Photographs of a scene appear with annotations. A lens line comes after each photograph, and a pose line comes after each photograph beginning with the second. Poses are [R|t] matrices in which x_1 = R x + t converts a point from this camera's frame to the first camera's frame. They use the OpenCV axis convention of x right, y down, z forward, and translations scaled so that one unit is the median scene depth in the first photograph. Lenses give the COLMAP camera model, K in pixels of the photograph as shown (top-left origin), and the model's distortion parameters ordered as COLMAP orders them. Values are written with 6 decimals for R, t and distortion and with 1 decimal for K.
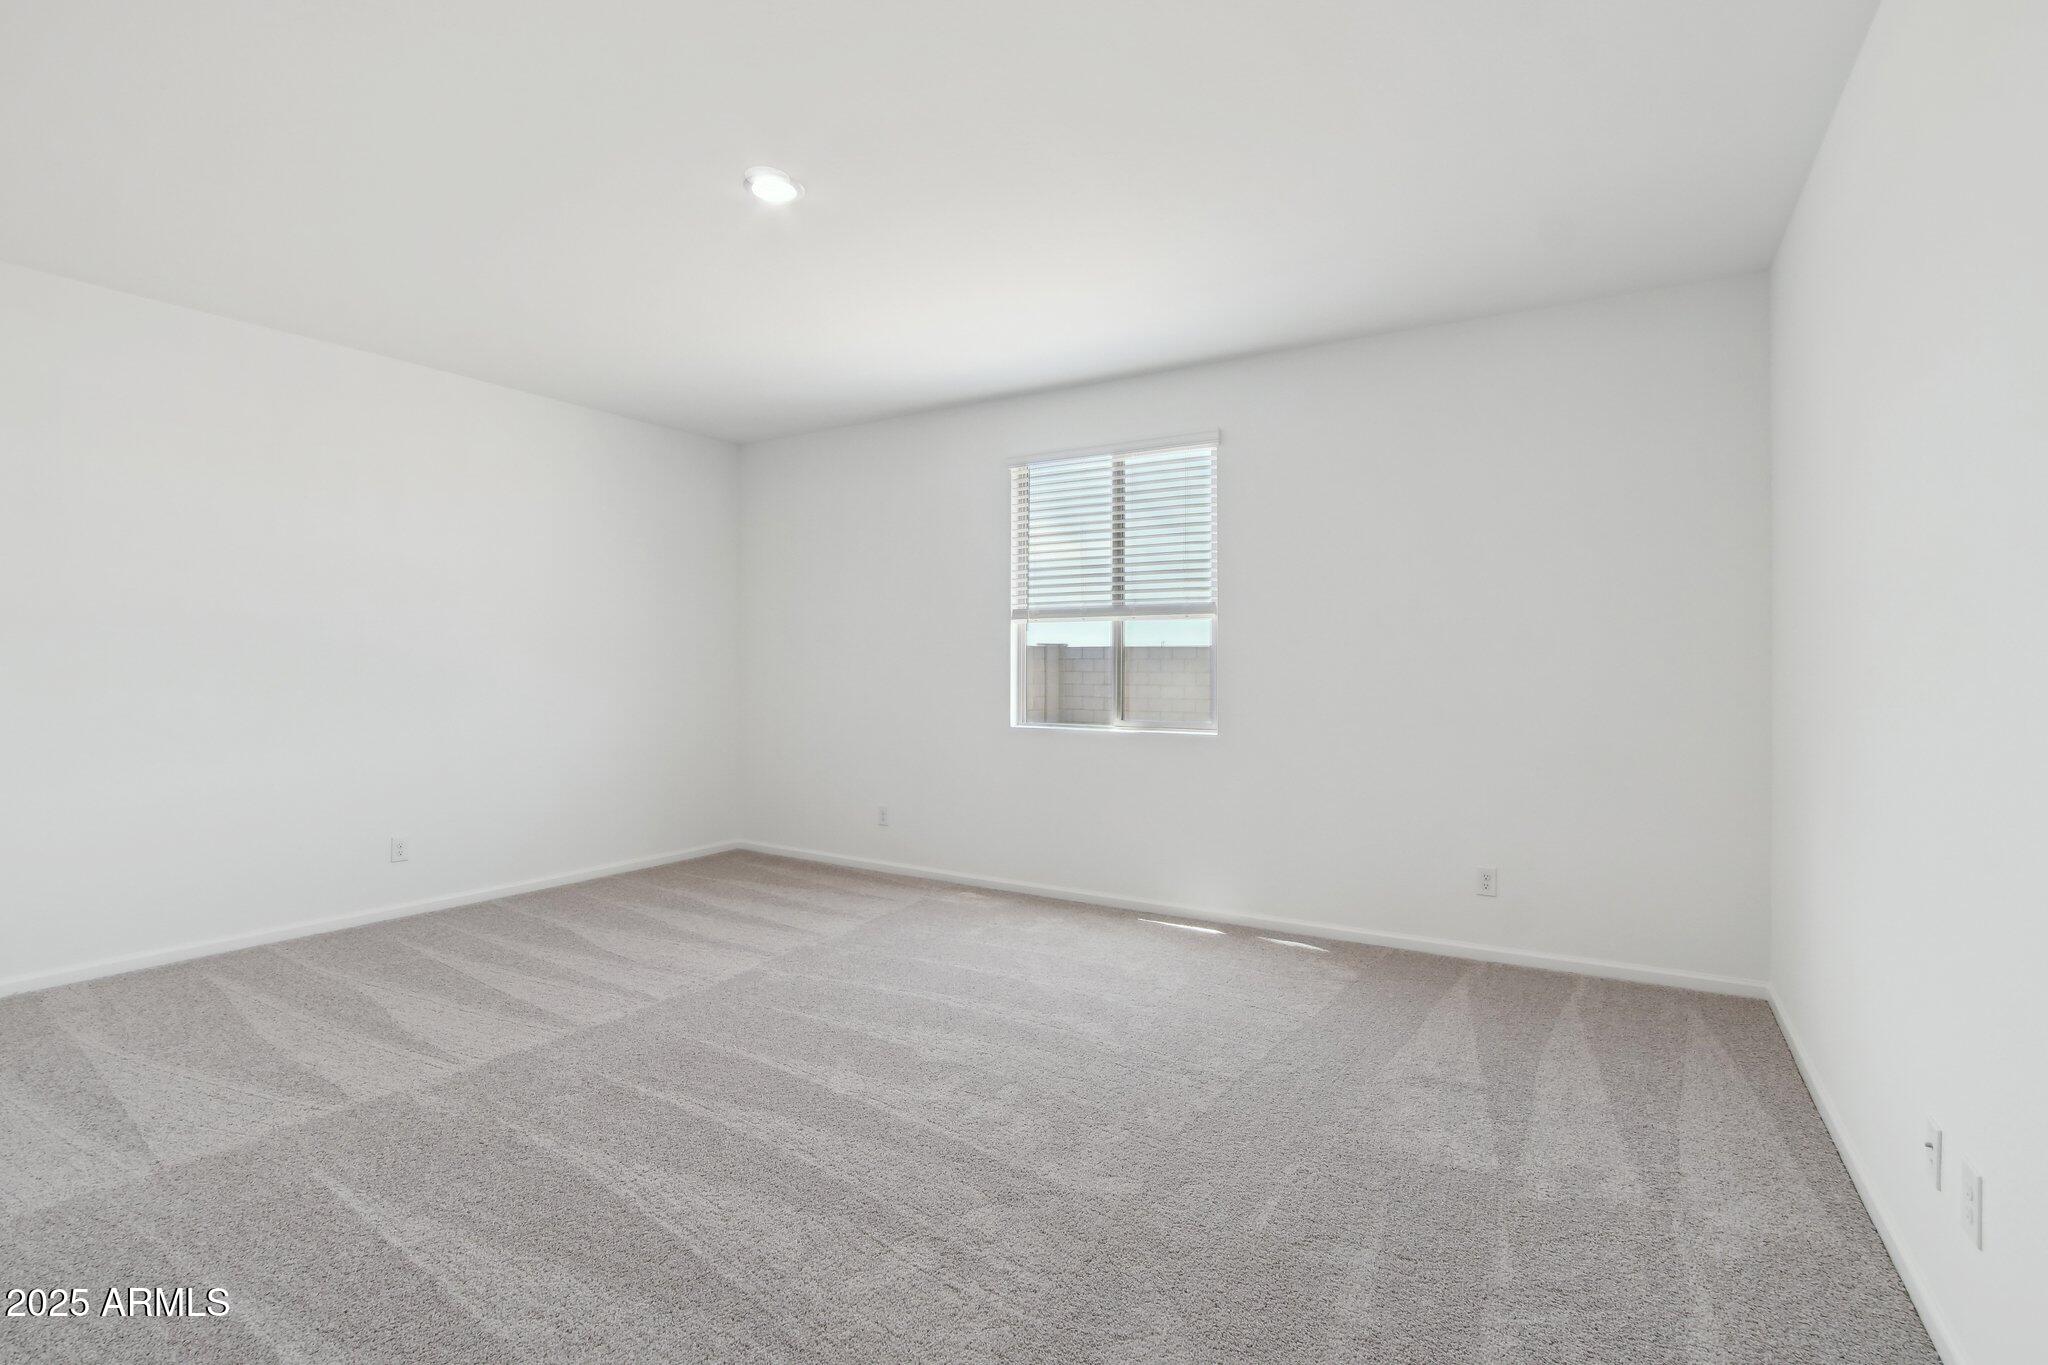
lens RADIAL K [[942.4, 0, 1036.6], [0, 942.4, 673.6], [0, 0, 1]] dist [-0.036437, 0.006165]
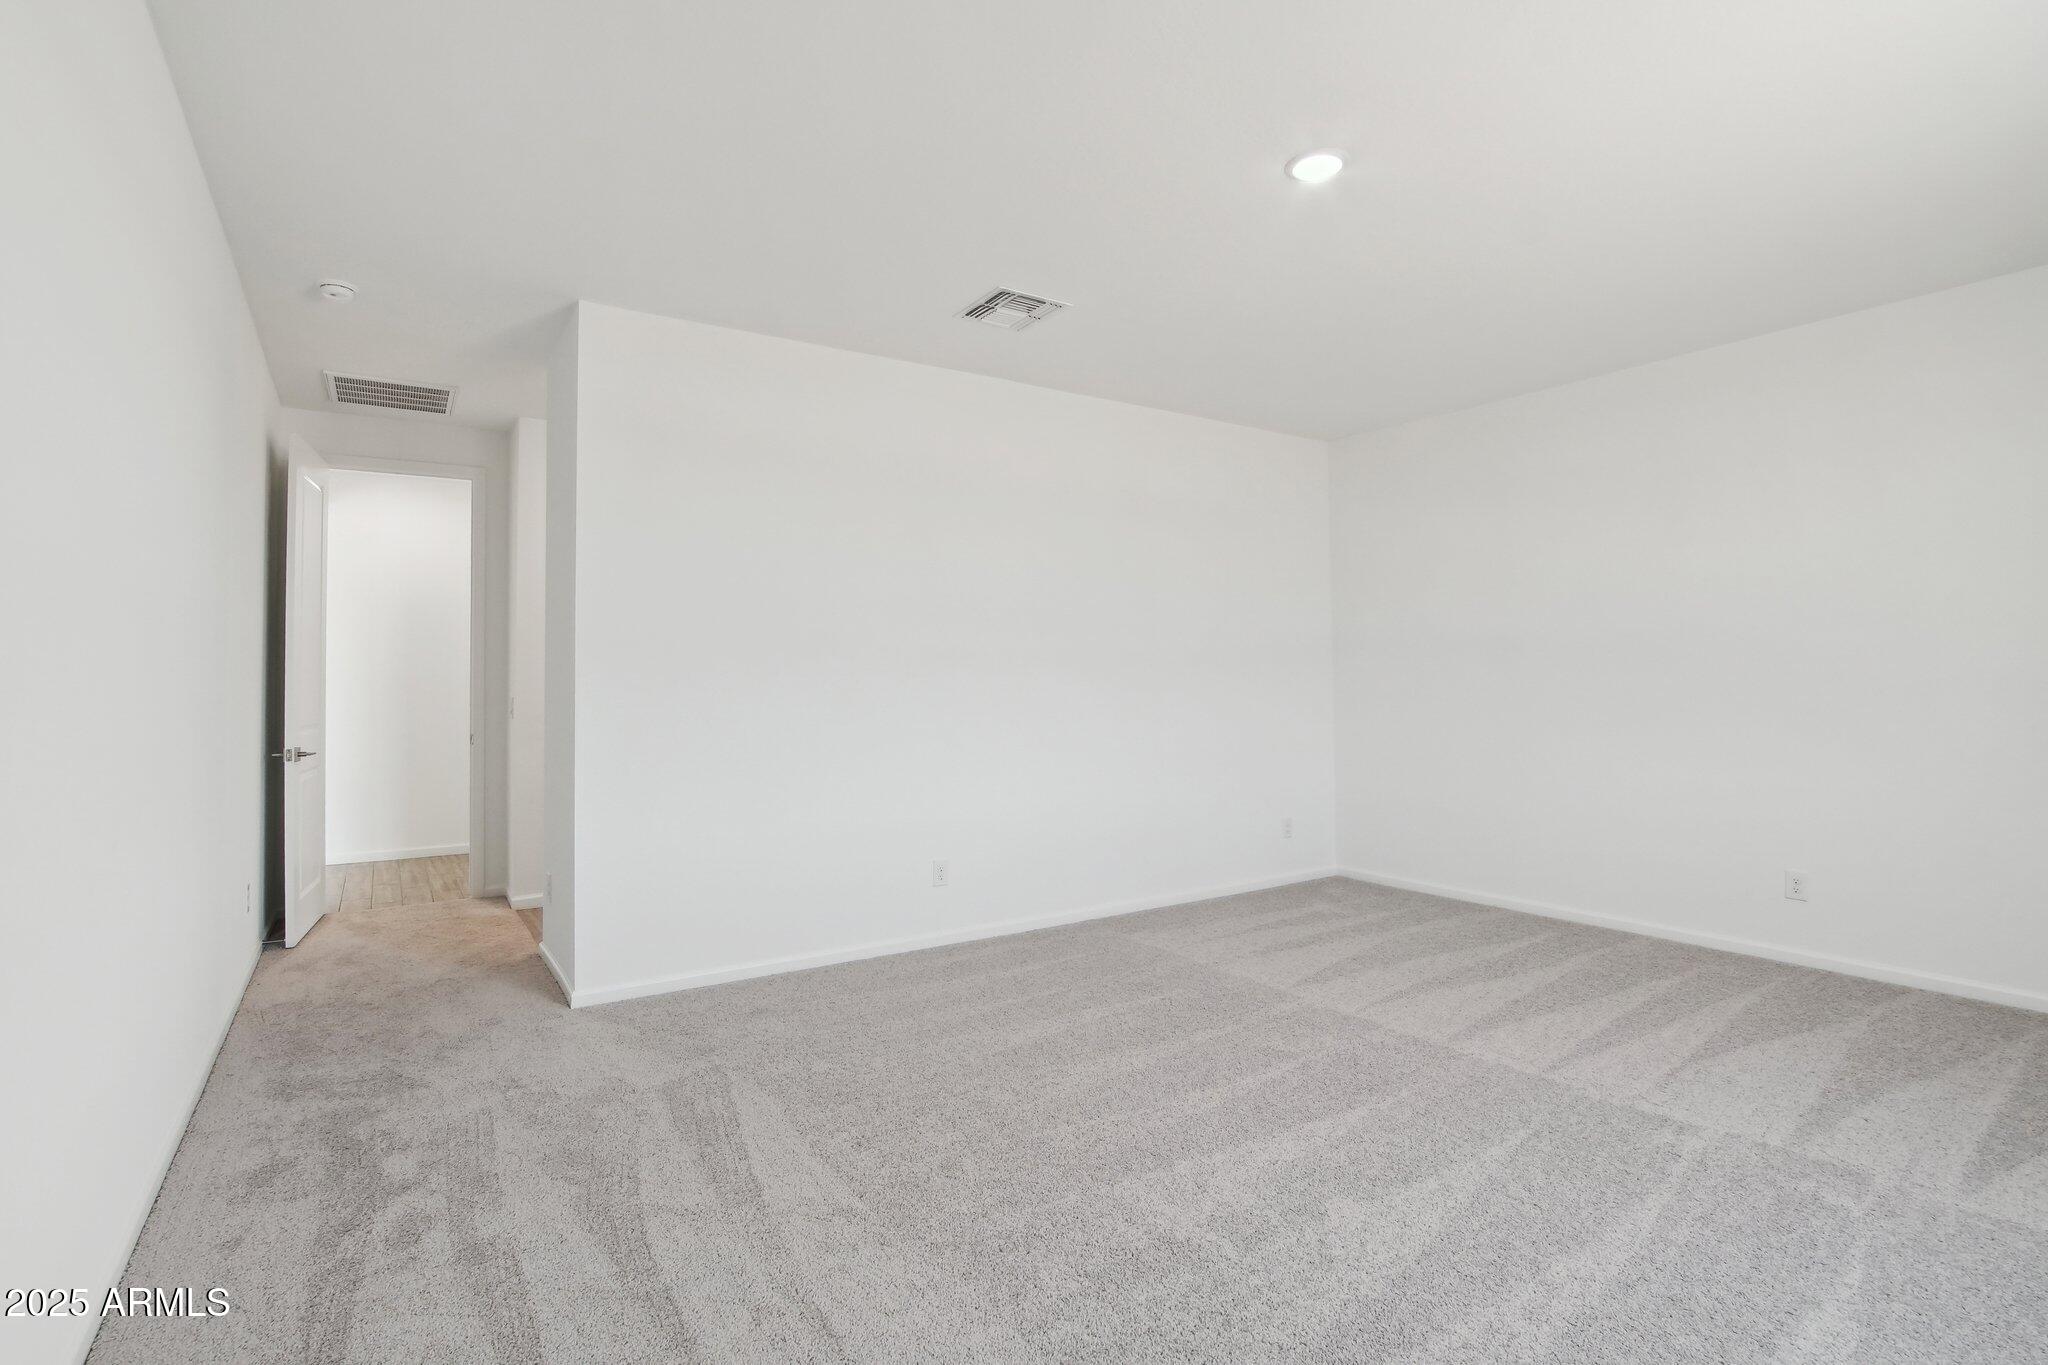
lens RADIAL K [[942.4, 0, 1020.5], [0, 942.4, 682.0], [0, 0, 1]] dist [-0.036437, 0.006165]
pose [[-0.404854, -0.002523, -0.914378, 0.407449], [-0.003466, 0.999993, -0.001225, -0.005469], [0.914375, 0.002674, -0.404860, 0.646601]]
